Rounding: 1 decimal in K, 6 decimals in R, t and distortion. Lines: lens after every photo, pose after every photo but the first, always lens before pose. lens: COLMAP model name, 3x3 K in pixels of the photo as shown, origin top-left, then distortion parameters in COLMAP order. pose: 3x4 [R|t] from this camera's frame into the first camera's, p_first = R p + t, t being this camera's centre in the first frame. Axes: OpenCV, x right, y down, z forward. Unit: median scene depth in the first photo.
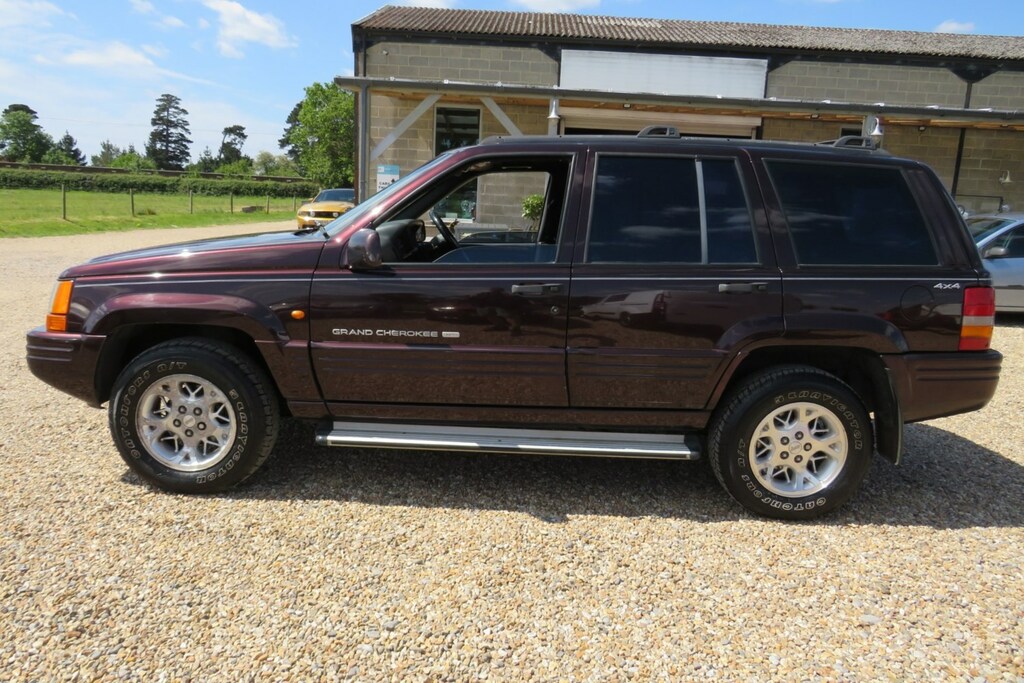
lens RADIAL K [[715.2, 0, 512.0], [0, 715.2, 341.5], [0, 0, 1]] dist [-0.032655, 0.020205]
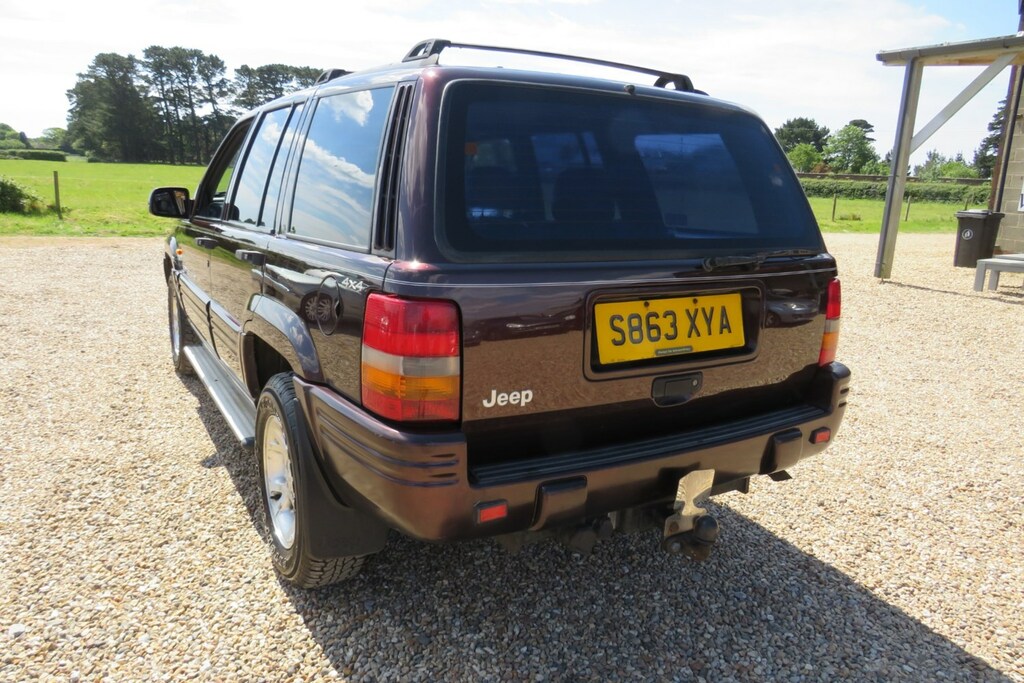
lens RADIAL K [[723.3, 0, 546.4], [0, 723.3, 345.4], [0, 0, 1]] dist [-0.013539, -0.006693]
pose [[0.497483, 0.171294, -0.850393, 1.320764], [-0.182930, 0.978981, 0.090181, -0.138649], [0.847967, 0.110699, 0.518361, 0.996338]]
